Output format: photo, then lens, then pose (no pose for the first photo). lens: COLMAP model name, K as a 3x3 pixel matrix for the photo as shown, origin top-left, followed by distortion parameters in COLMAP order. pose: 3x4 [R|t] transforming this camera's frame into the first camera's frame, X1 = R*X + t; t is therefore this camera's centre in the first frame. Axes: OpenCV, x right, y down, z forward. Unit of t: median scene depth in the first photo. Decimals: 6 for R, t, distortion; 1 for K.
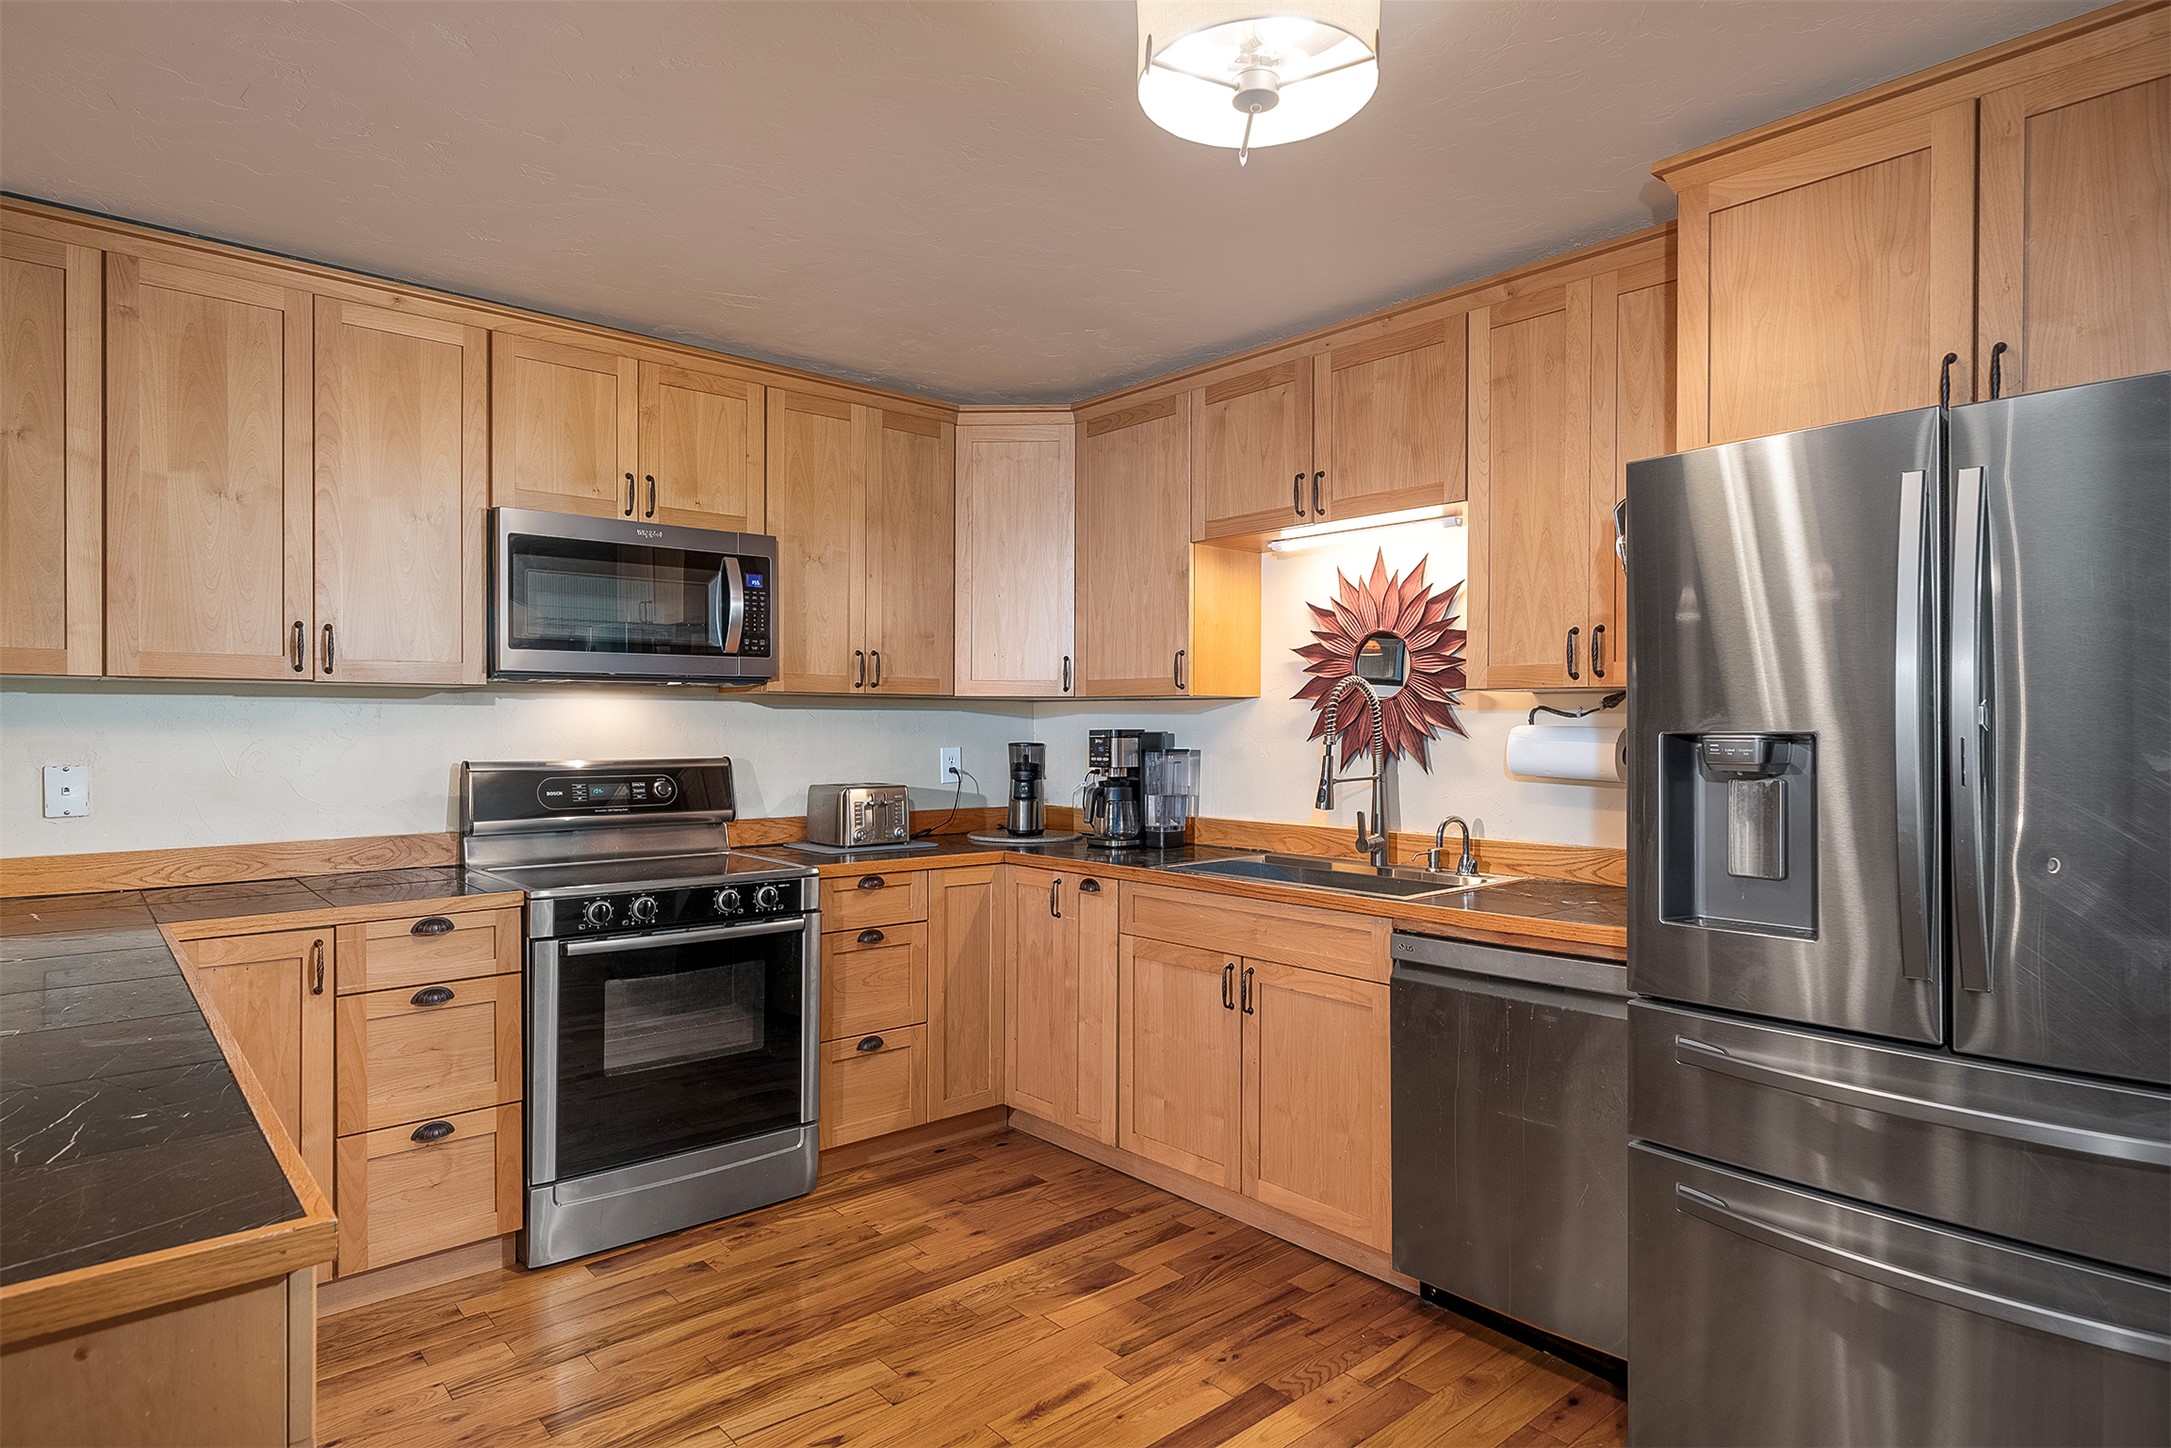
lens RADIAL K [[1140.3, 0, 1085.5], [0, 1140.3, 724.0], [0, 0, 1]] dist [-0.003501, -0.000252]
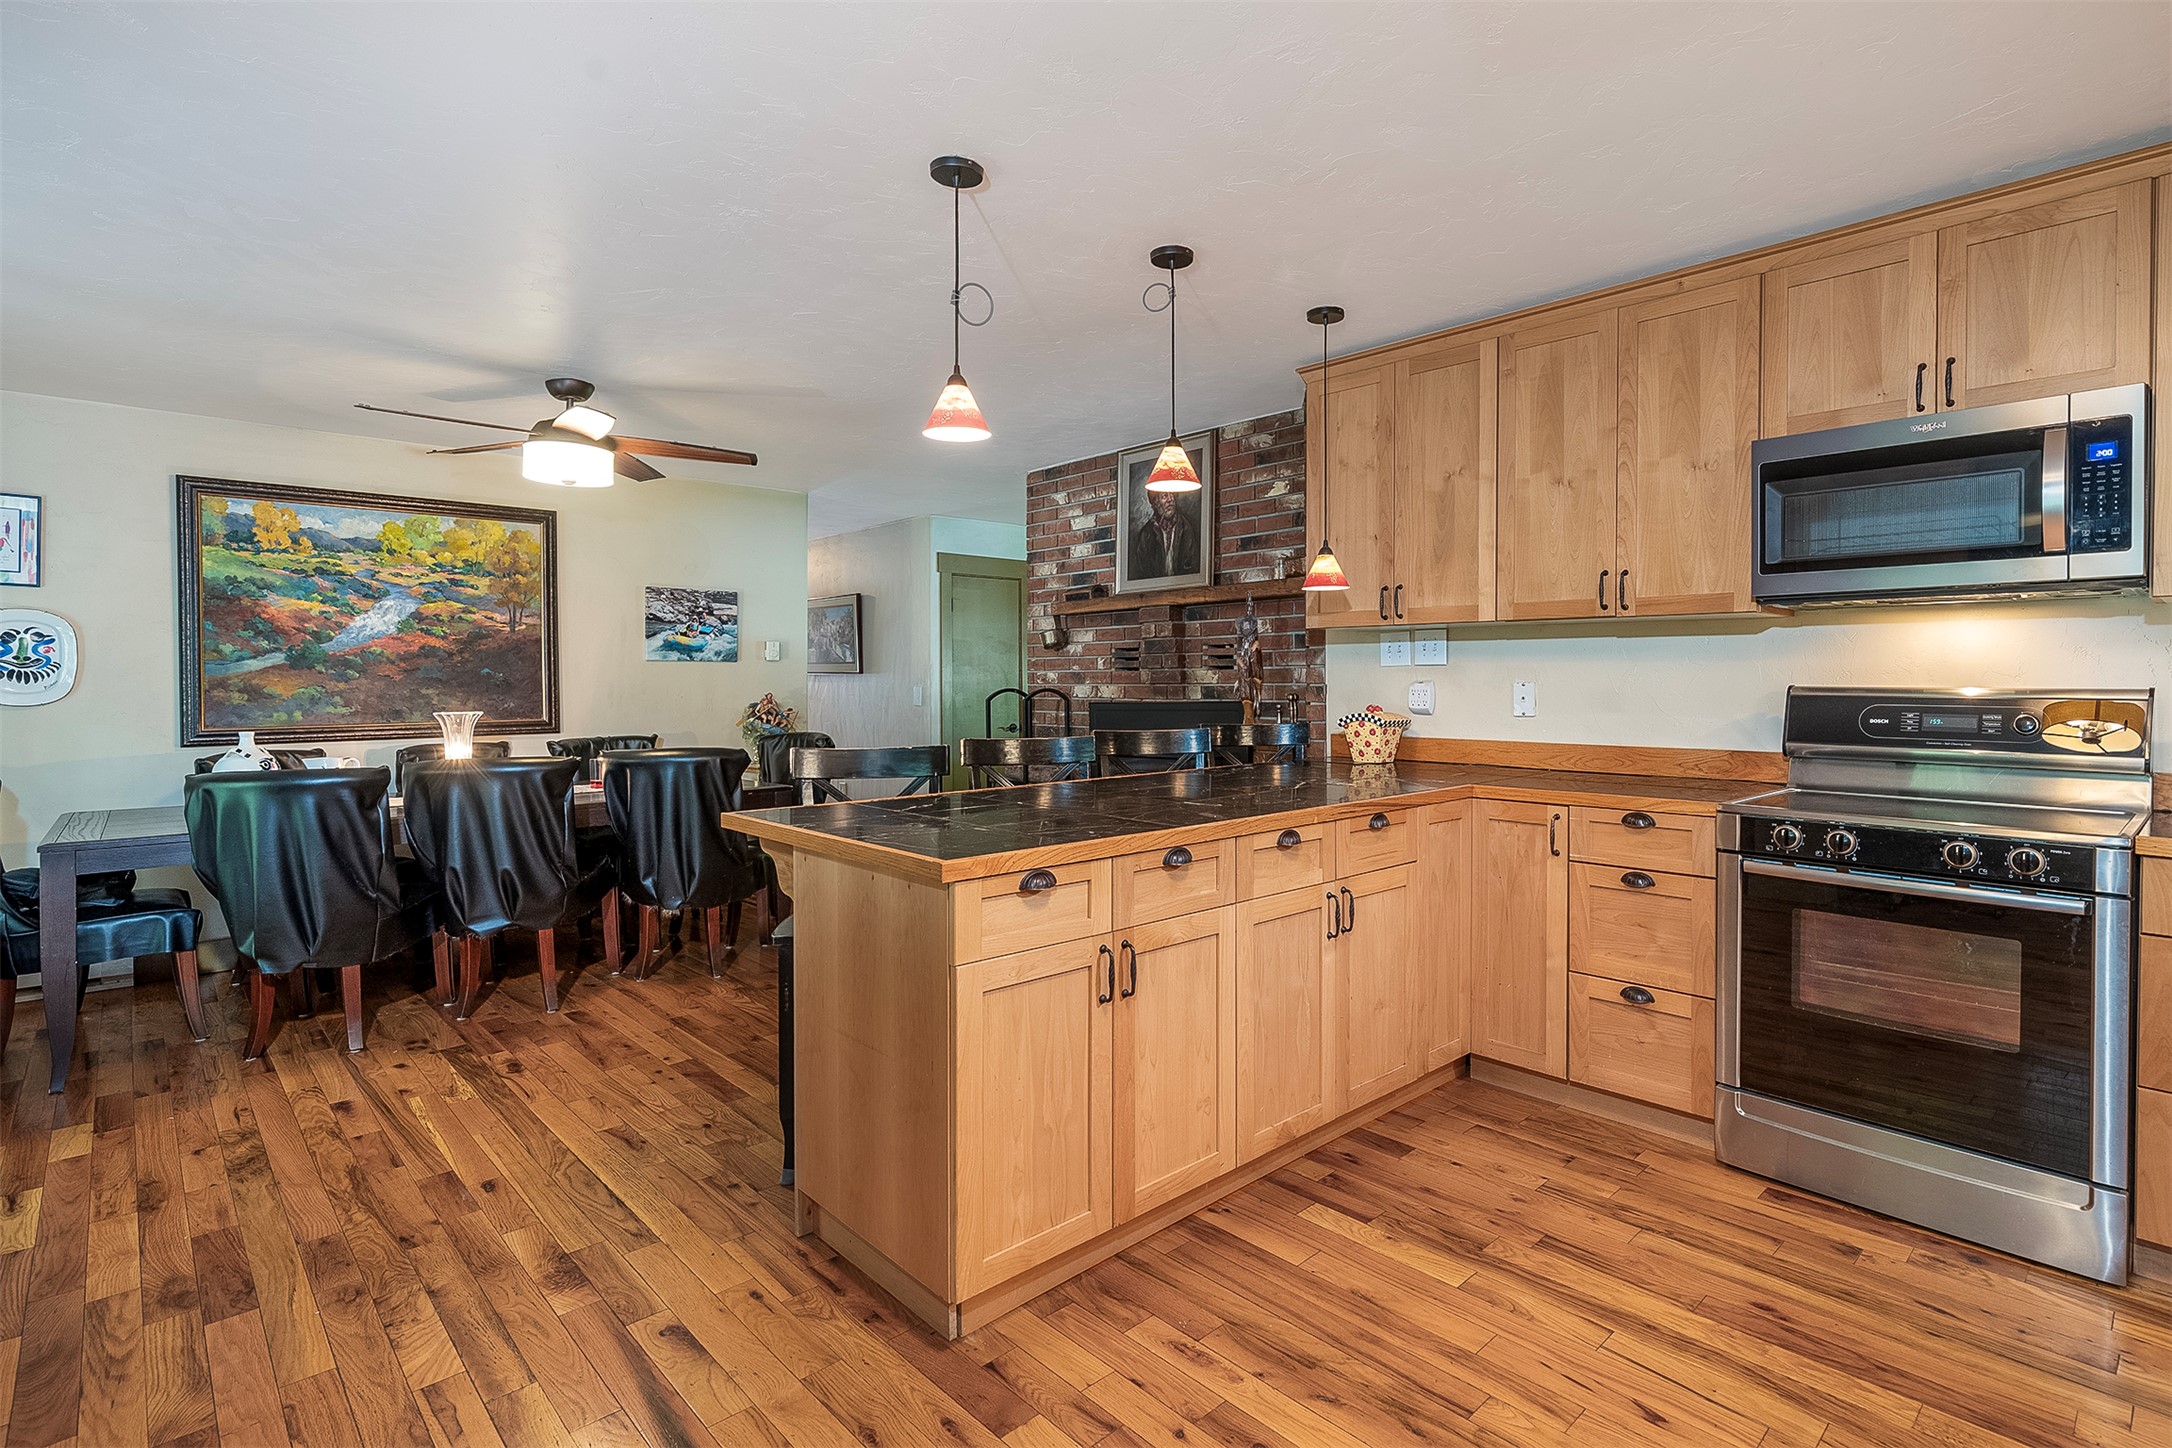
lens RADIAL K [[976.1, 0, 1093.3], [0, 976.1, 680.1], [0, 0, 1]] dist [0.000434, 0.000225]
pose [[0.085557, 0.007403, -0.996306, 0.363720], [0.001844, 0.999970, 0.007588, 0.024435], [0.996332, -0.002486, 0.085541, 0.345357]]
